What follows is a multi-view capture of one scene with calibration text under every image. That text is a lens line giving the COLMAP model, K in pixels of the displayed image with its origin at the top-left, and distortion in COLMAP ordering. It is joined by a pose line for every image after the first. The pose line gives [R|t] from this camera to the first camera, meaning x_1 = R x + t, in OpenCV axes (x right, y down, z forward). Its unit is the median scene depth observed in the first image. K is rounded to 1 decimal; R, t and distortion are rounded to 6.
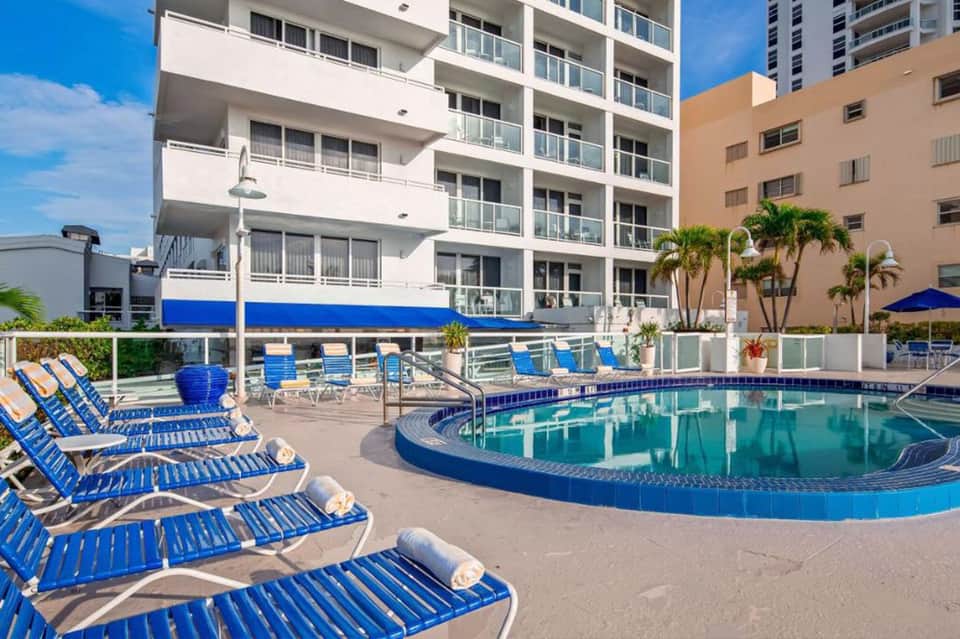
lens RADIAL K [[578.2, 0, 480.0], [0, 578.2, 319.5], [0, 0, 1]] dist [-0.000528, 0.001244]
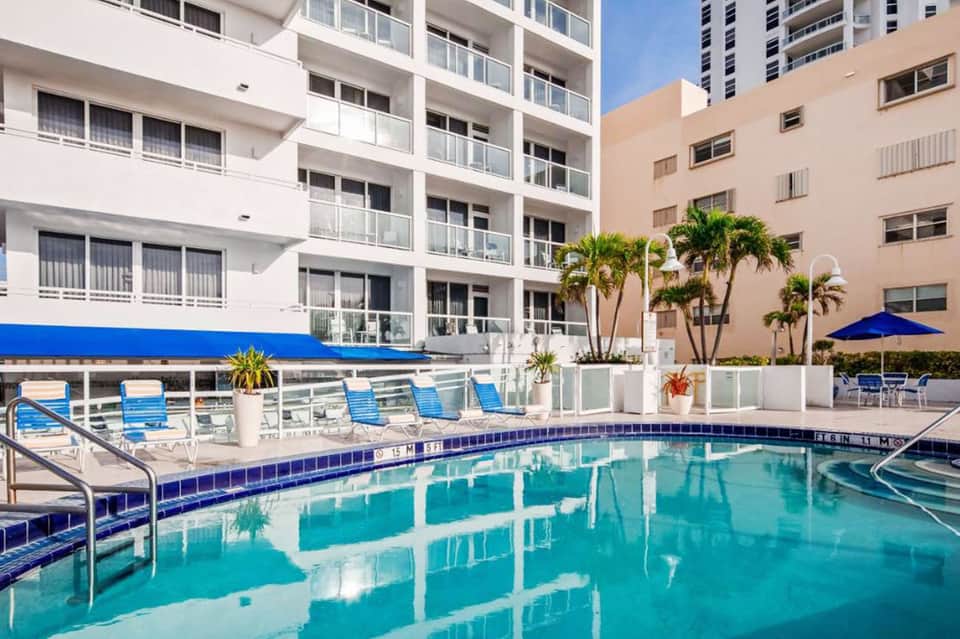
lens RADIAL K [[565.0, 0, 451.9], [0, 565.0, 350.4], [0, 0, 1]] dist [0.001231, -0.000218]
pose [[0.999088, -0.000050, 0.042692, 0.095471], [0.000150, 0.999997, -0.002318, 0.003818], [-0.042692, 0.002323, 0.999086, 0.169583]]
